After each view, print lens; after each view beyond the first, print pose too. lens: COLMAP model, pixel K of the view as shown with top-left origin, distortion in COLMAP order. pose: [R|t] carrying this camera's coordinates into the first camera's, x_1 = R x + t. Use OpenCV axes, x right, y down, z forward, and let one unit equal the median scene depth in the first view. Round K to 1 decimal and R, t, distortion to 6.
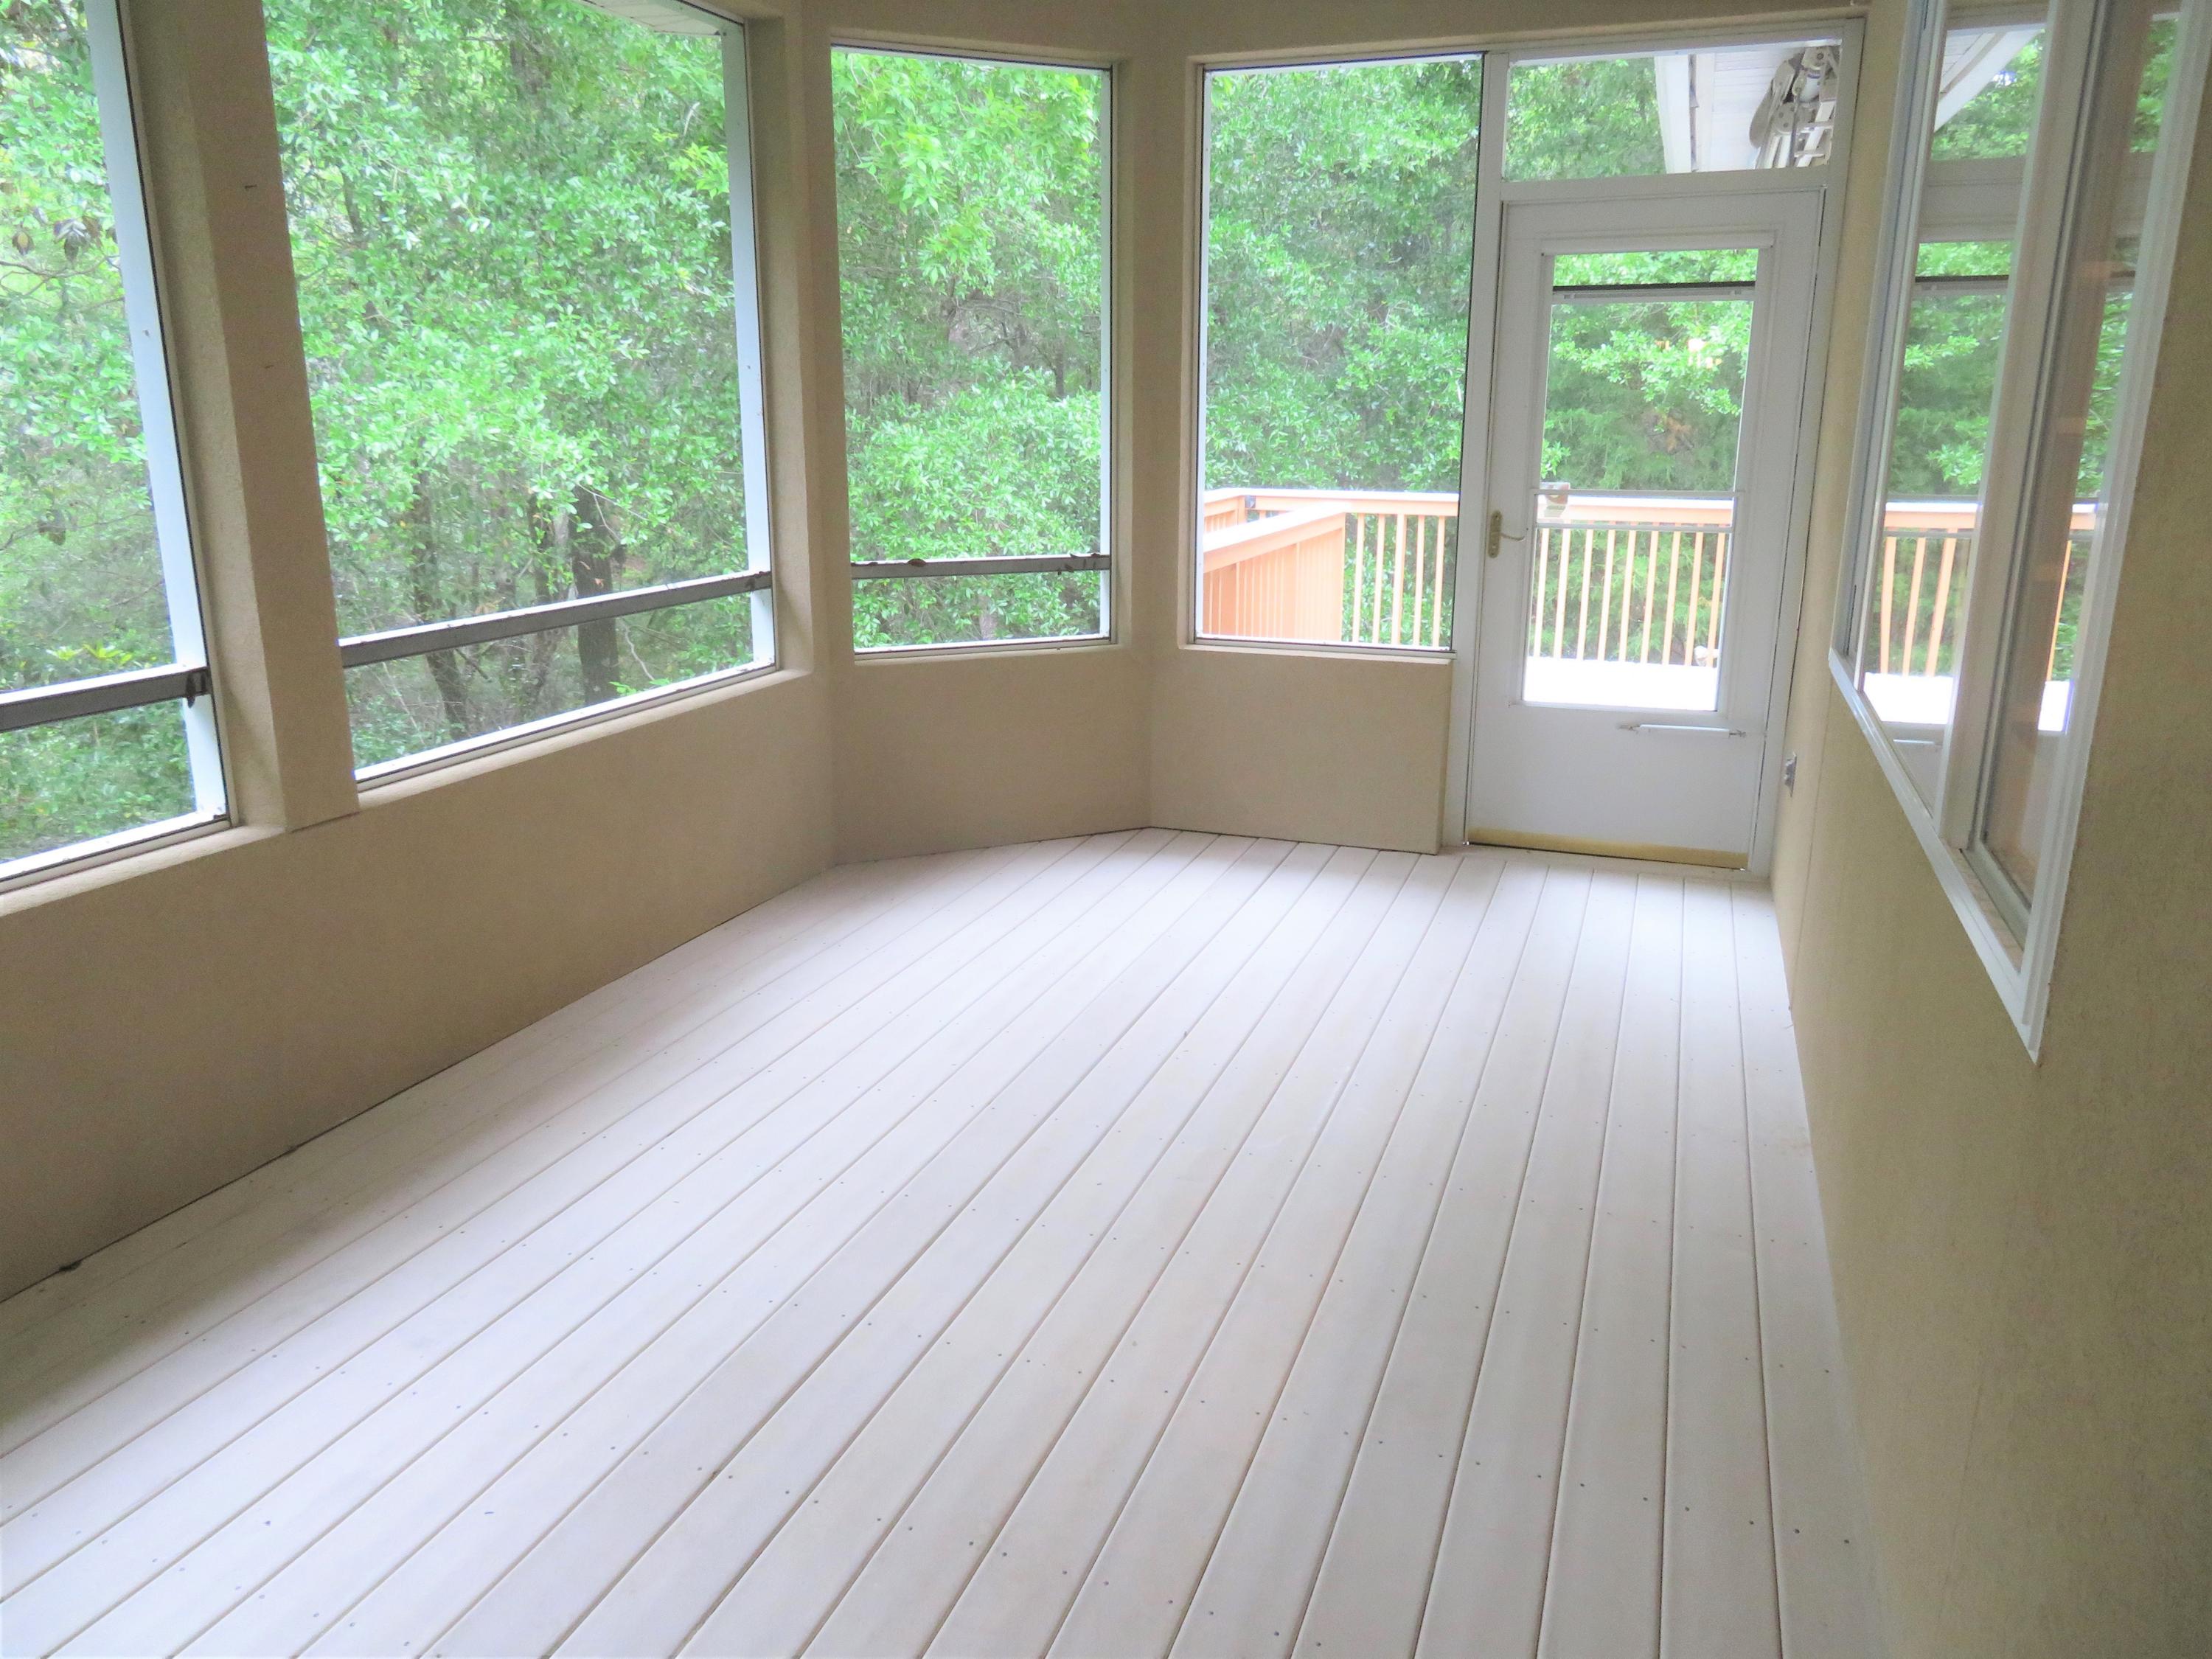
lens RADIAL K [[1580.7, 0, 1114.4], [0, 1580.7, 825.3], [0, 0, 1]] dist [-0.008690, 0.001900]
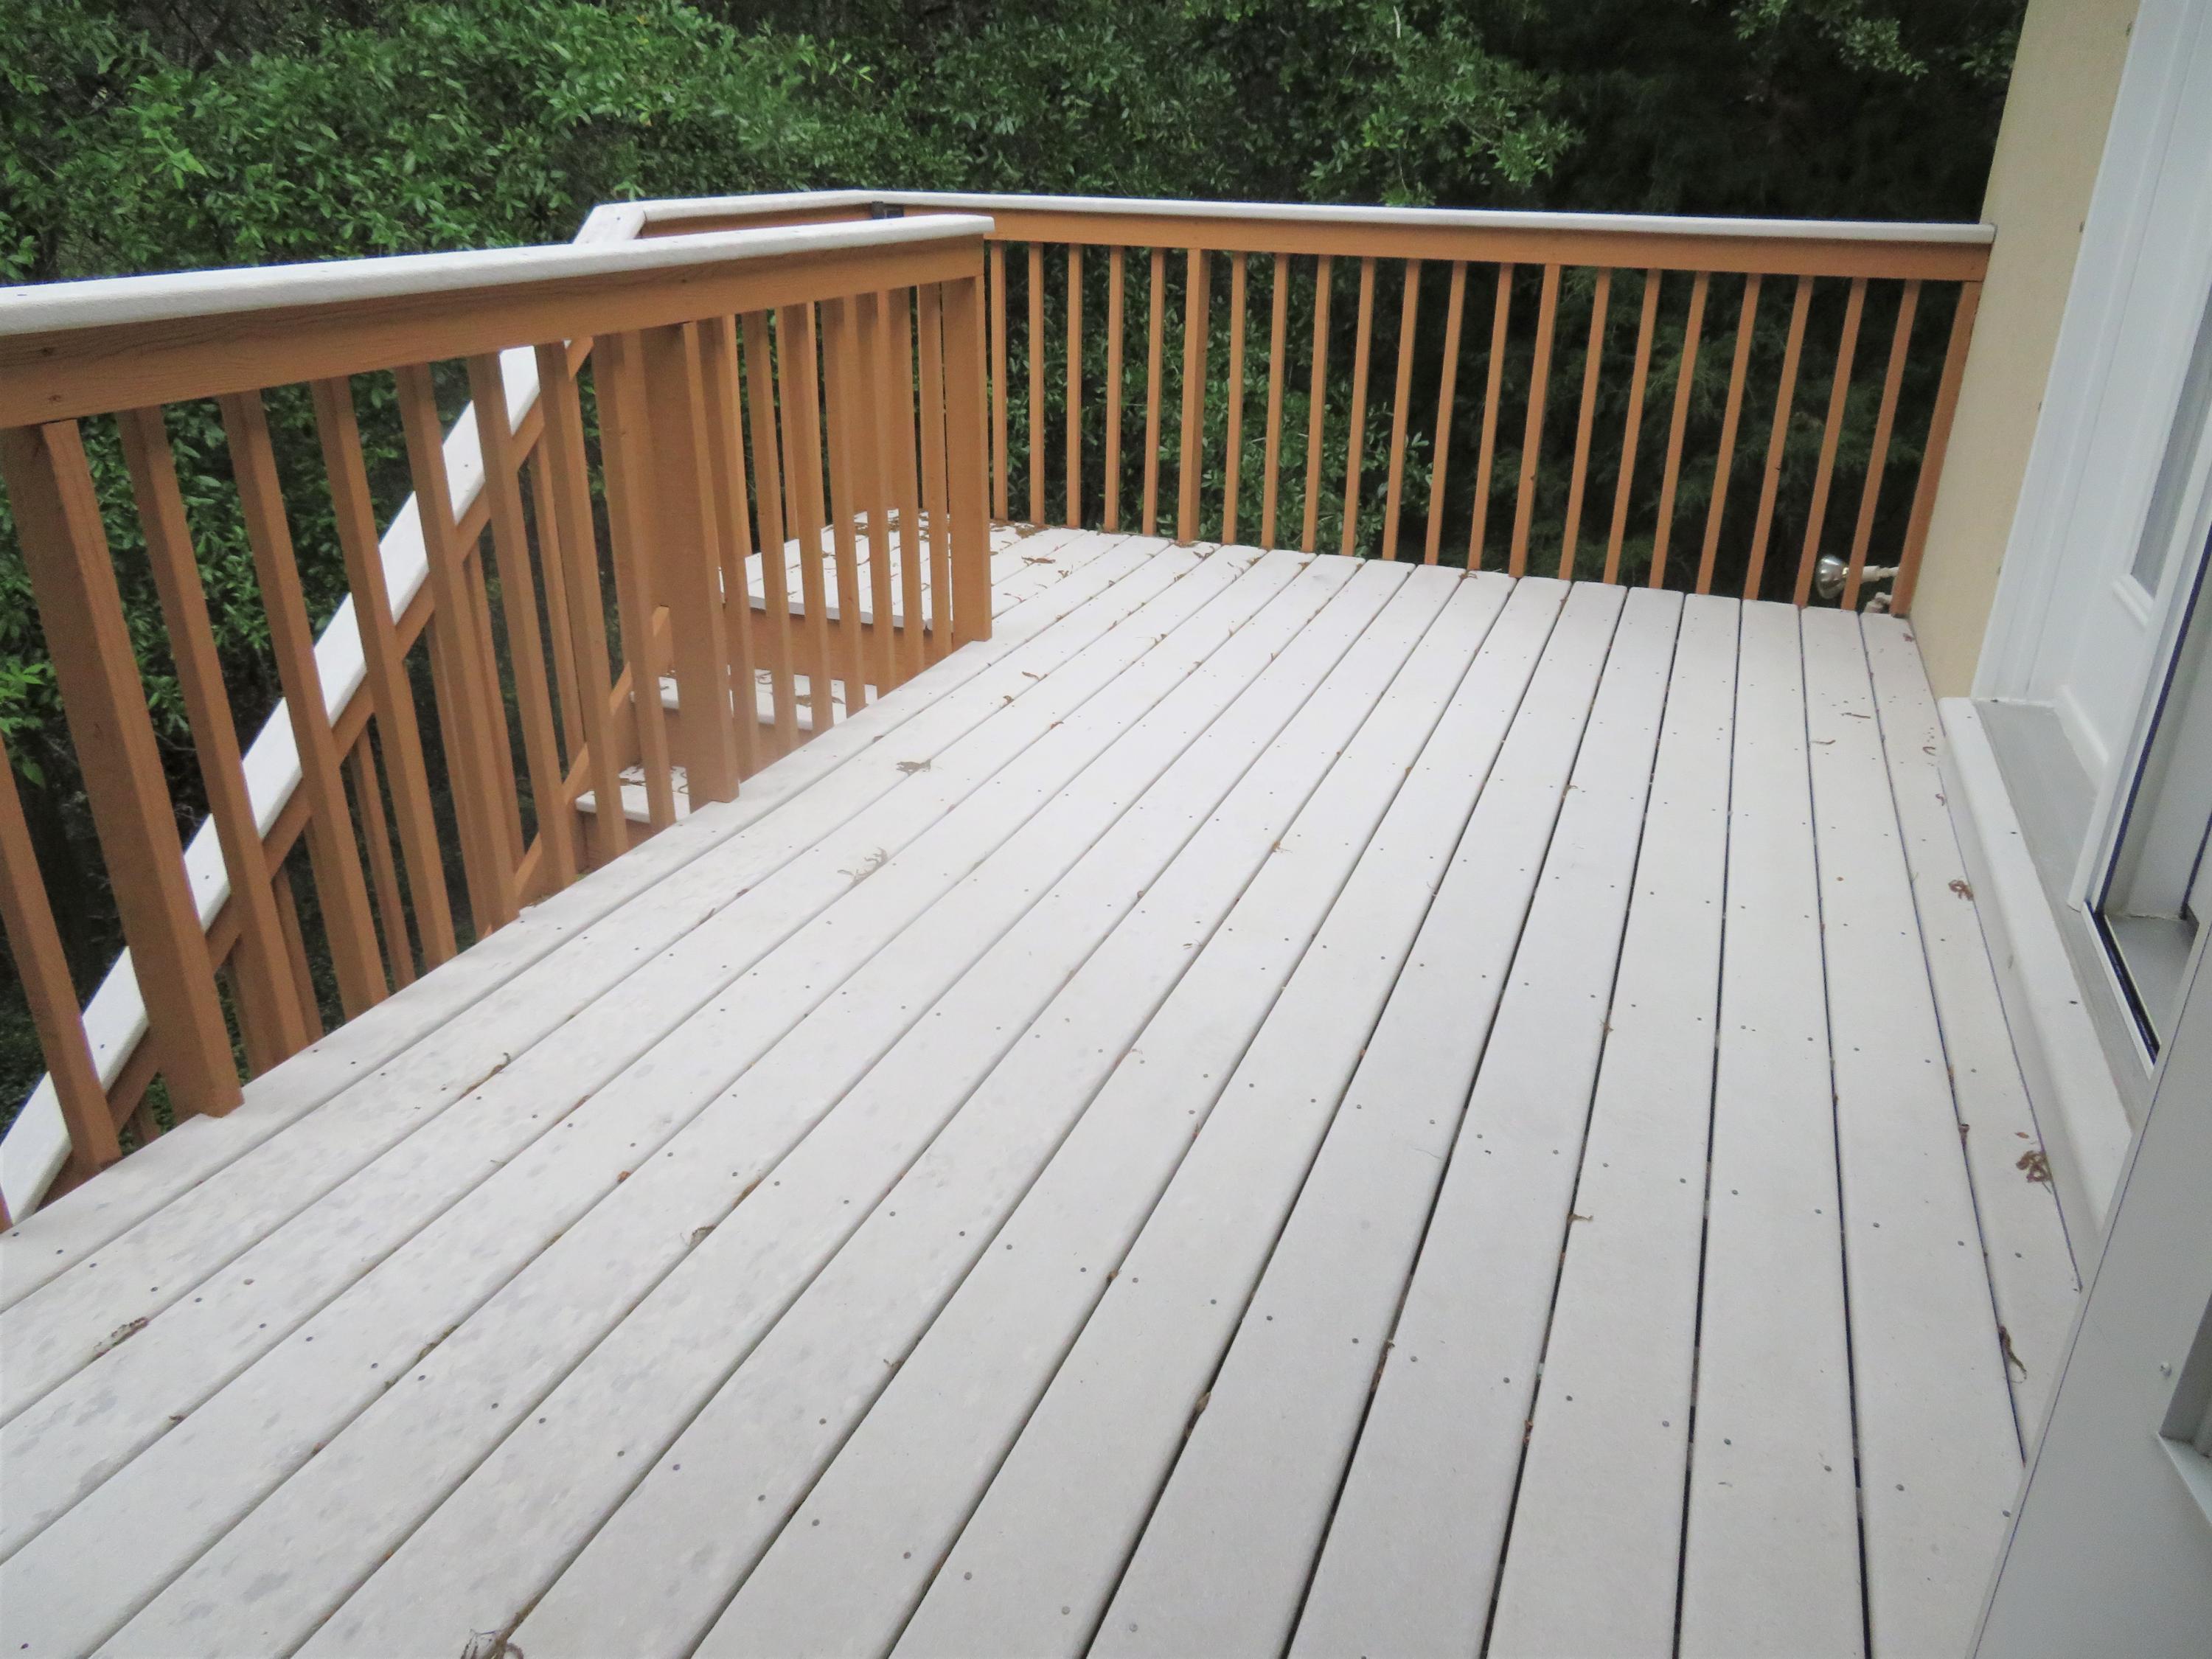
lens RADIAL K [[1580.7, 0, 1097.7], [0, 1580.7, 835.3], [0, 0, 1]] dist [-0.008690, 0.001900]
pose [[0.999496, 0.021642, -0.023237, 0.125217], [-0.017968, 0.988812, 0.148080, -0.068790], [0.026182, -0.147588, 0.988702, 0.385852]]
